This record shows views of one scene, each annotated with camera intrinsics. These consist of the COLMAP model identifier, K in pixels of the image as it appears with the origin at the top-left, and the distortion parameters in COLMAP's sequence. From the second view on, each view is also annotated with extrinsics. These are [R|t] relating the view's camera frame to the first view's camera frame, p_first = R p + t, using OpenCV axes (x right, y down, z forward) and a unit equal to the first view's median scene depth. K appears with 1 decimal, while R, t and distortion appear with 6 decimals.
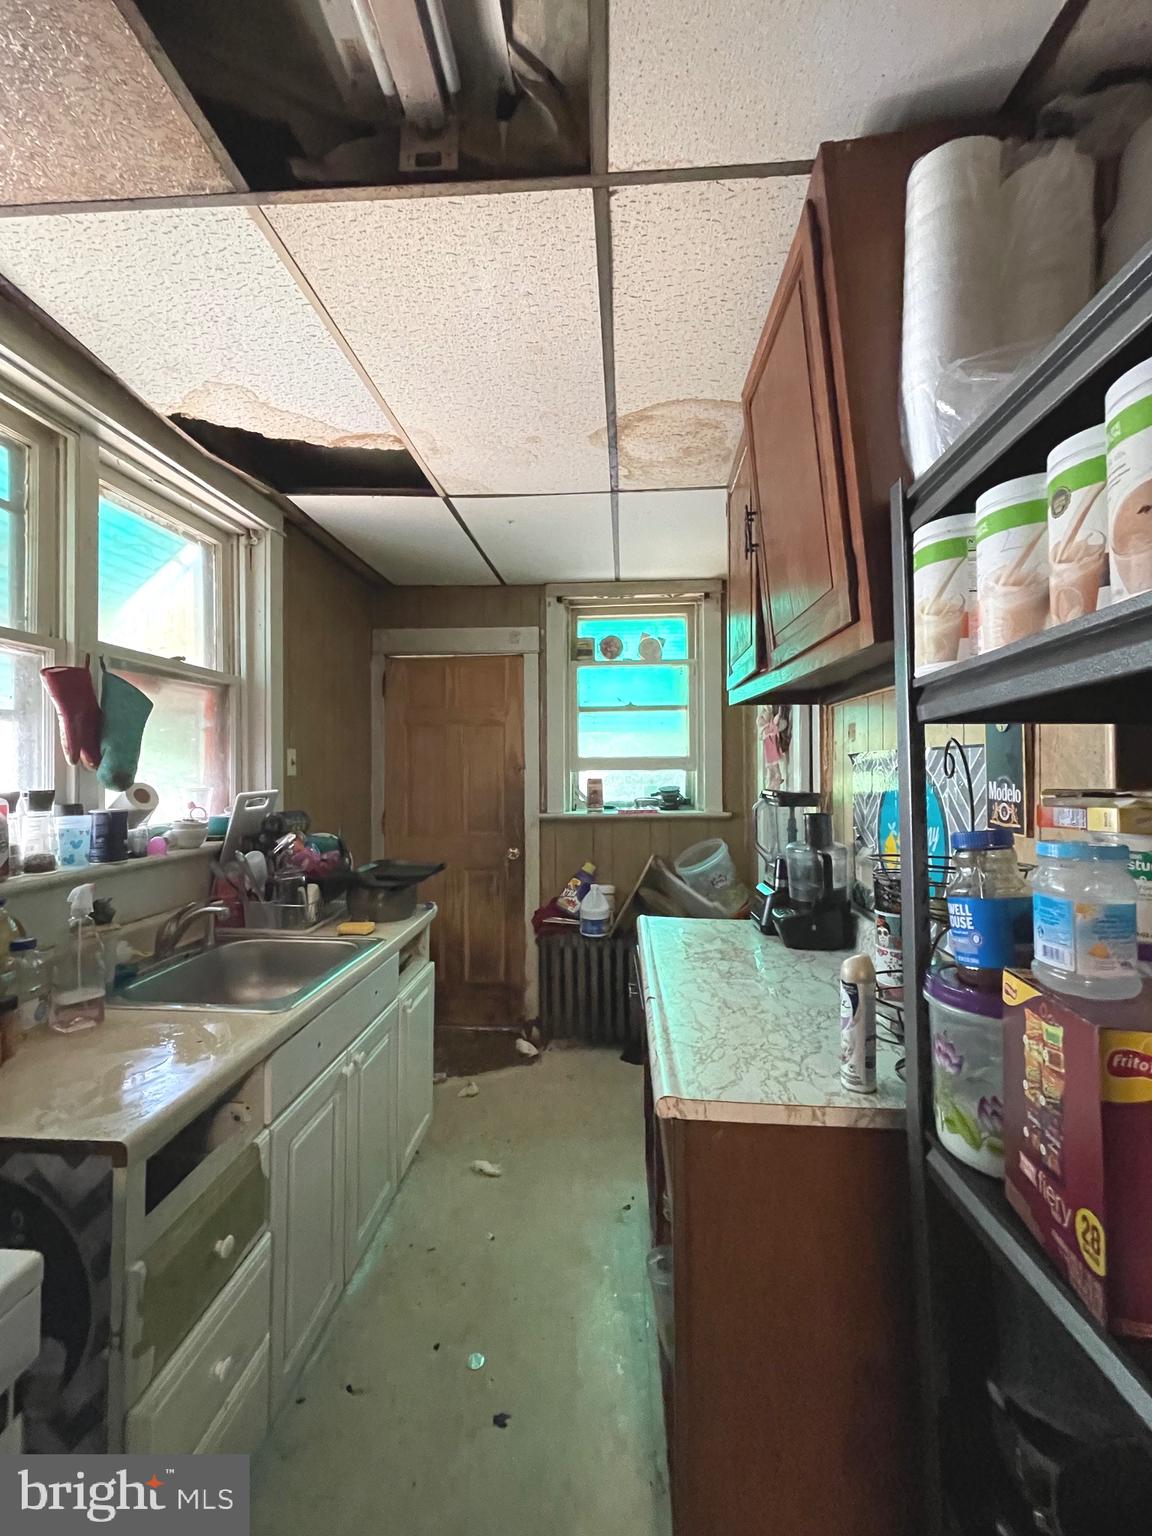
lens RADIAL K [[660.7, 0, 575.7], [0, 660.7, 755.9], [0, 0, 1]] dist [-0.000518, 0.000338]
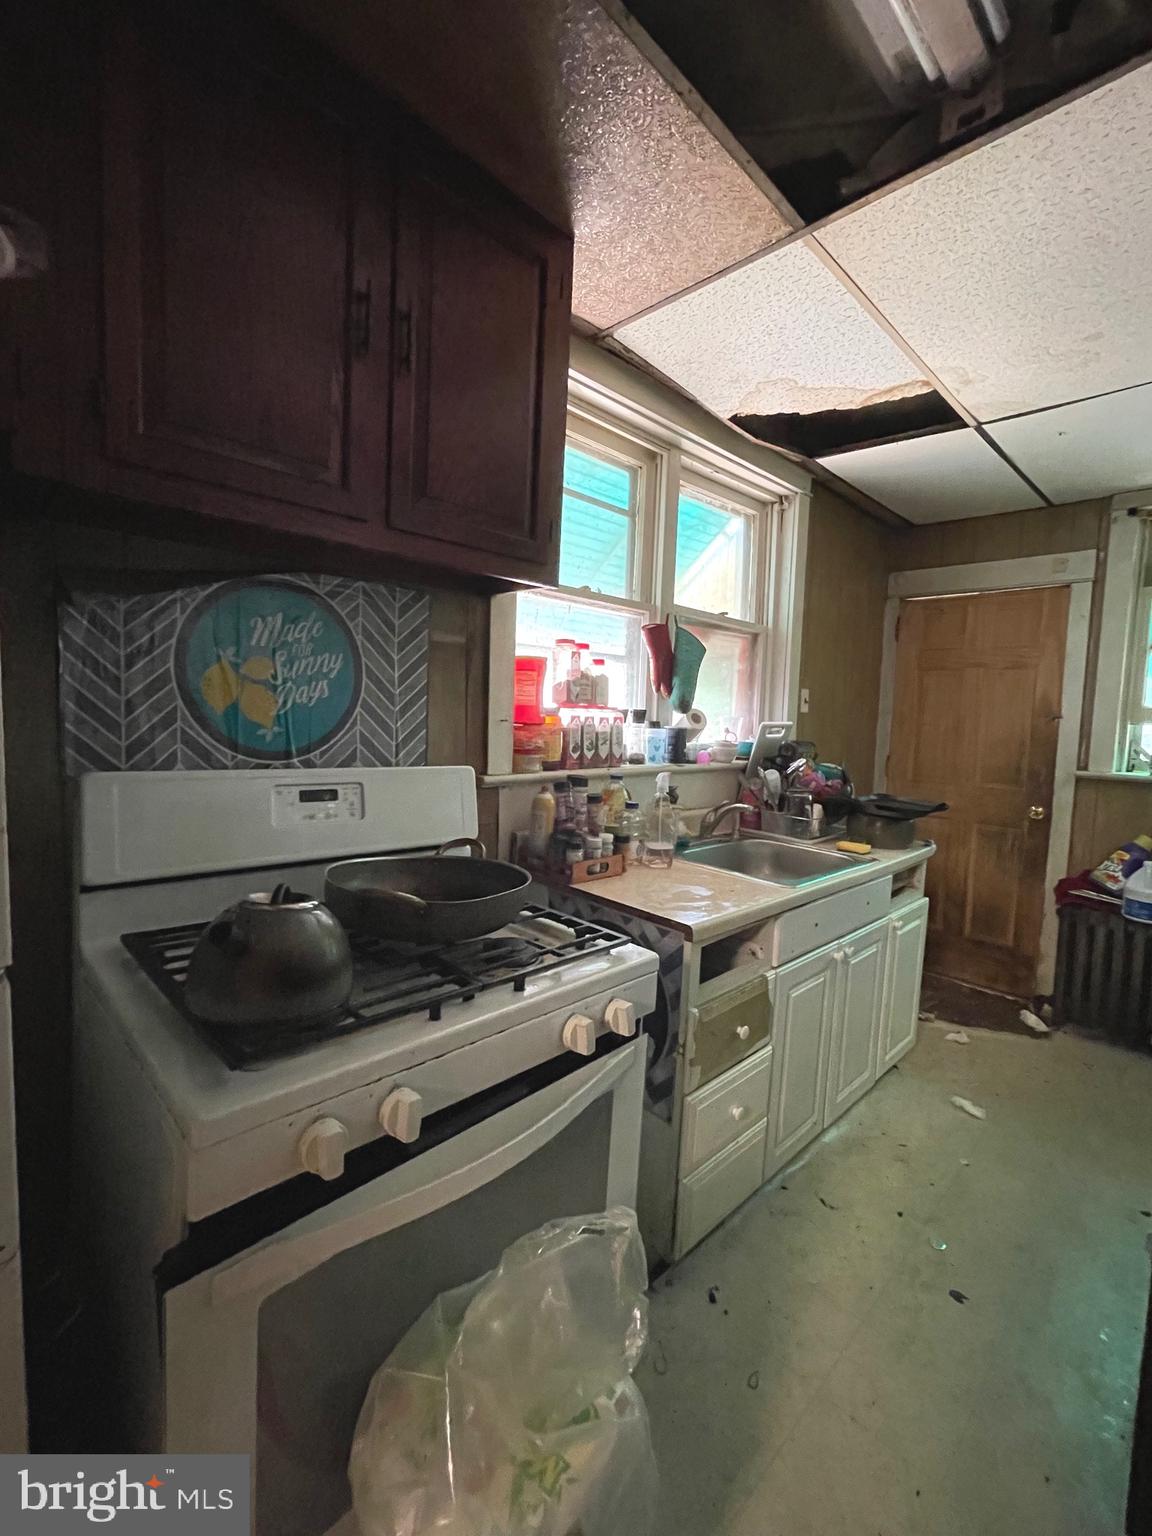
lens RADIAL K [[663.3, 0, 578.6], [0, 663.3, 759.7], [0, 0, 1]] dist [-0.002082, -0.000030]
pose [[0.746516, 0.081433, -0.660366, 0.047682], [-0.030718, 0.995642, 0.088053, 0.026316], [0.664659, -0.045448, 0.745764, -0.132869]]
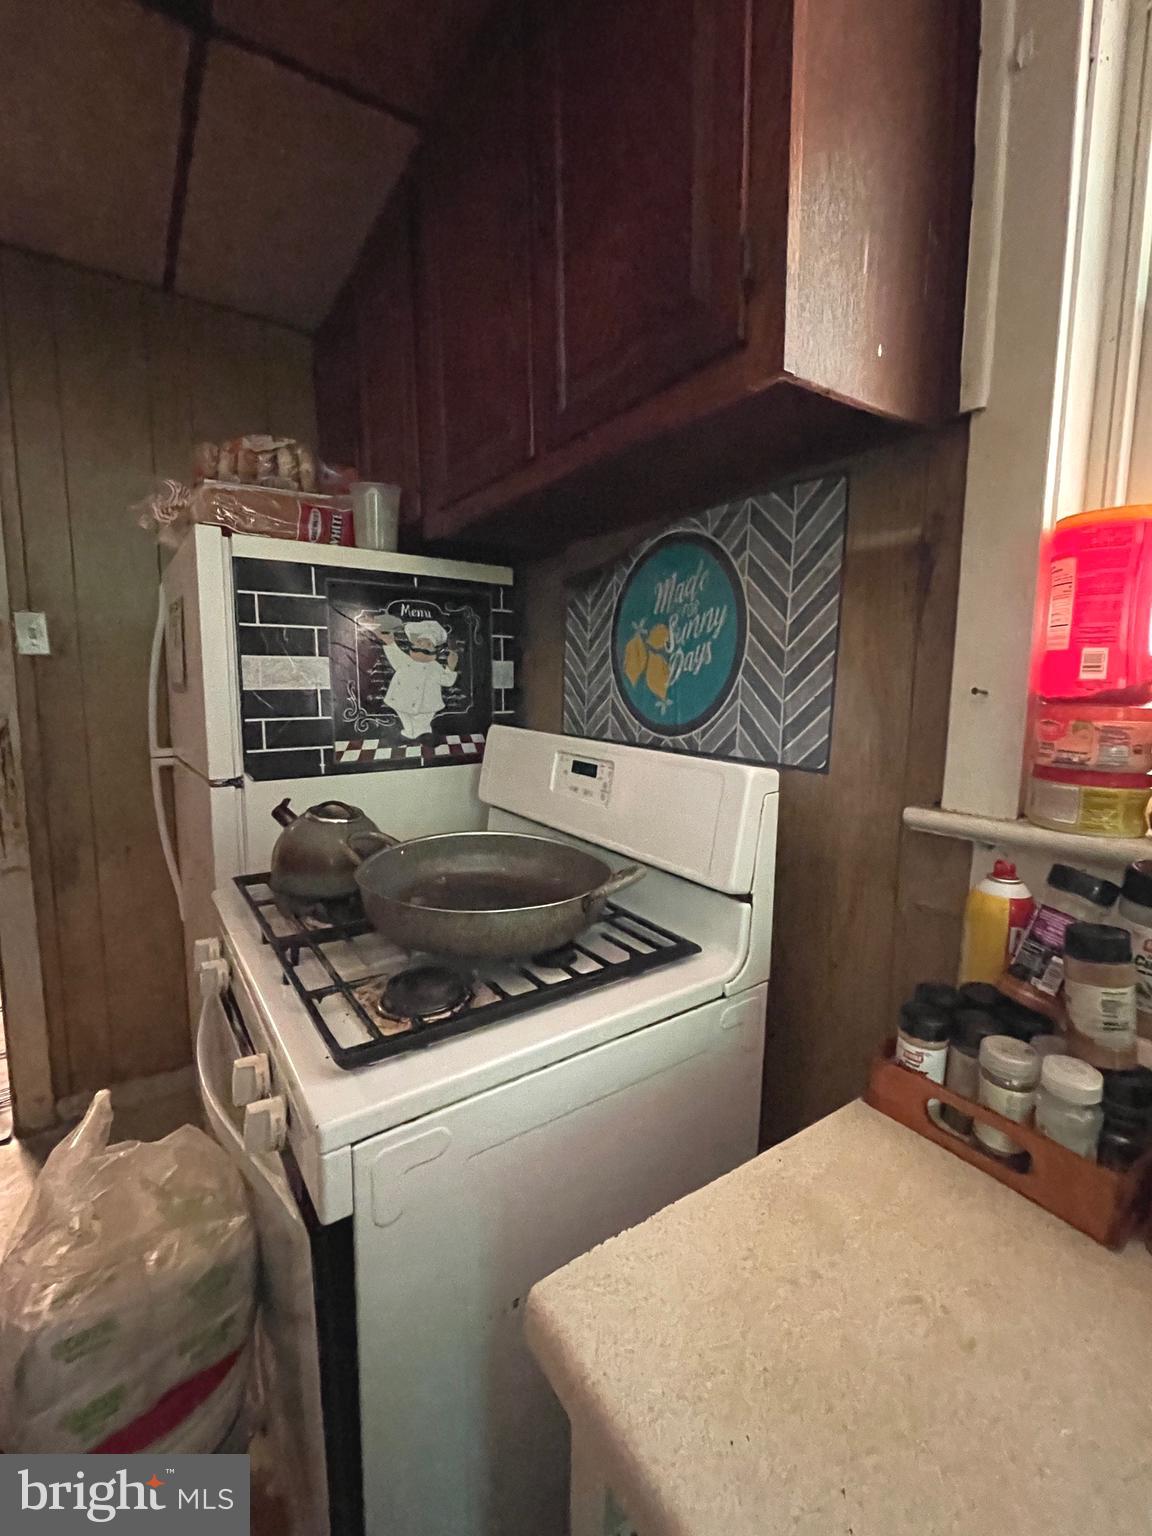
lens RADIAL K [[660.7, 0, 575.7], [0, 660.7, 755.9], [0, 0, 1]] dist [-0.000518, 0.000338]
pose [[-0.783727, 0.068886, -0.617273, -0.168420], [0.006057, 0.994631, 0.103308, 0.049156], [0.621075, 0.077226, -0.779937, 0.560150]]
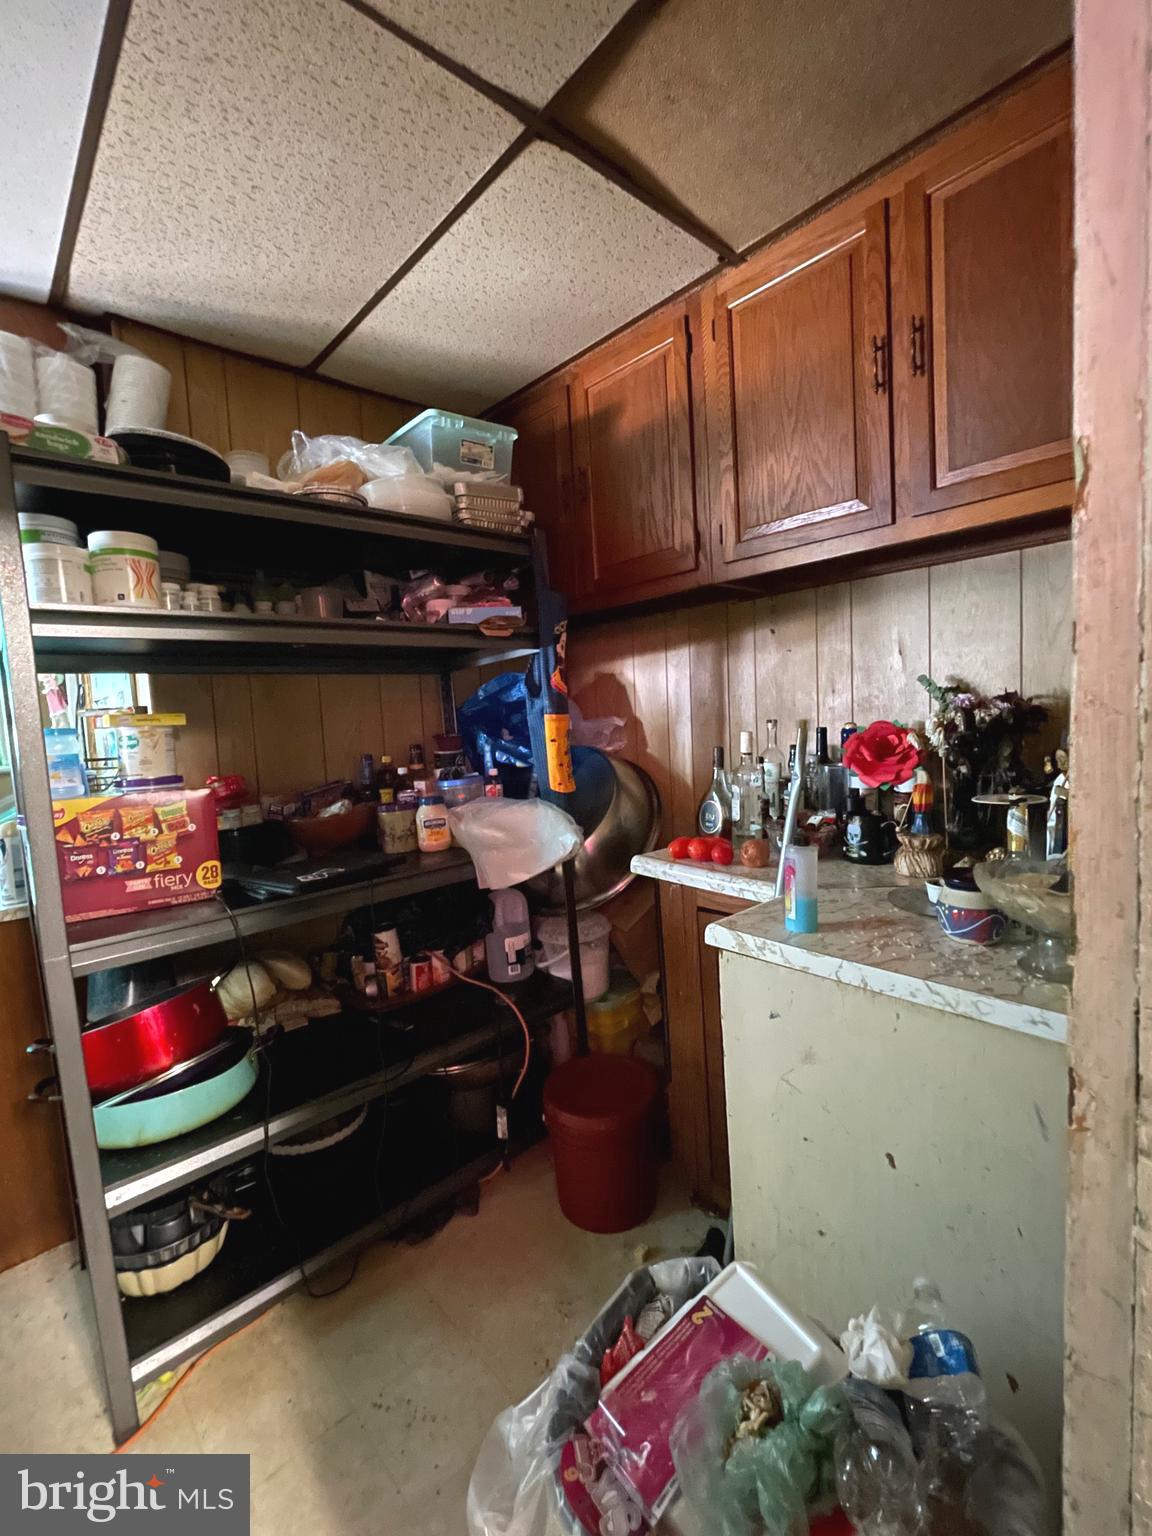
lens RADIAL K [[660.7, 0, 575.7], [0, 660.7, 755.9], [0, 0, 1]] dist [-0.000518, 0.000338]
pose [[0.695136, -0.085659, 0.713756, 0.124711], [0.040353, 0.995960, 0.080226, 0.035542], [-0.717745, -0.026966, 0.695784, -0.514726]]
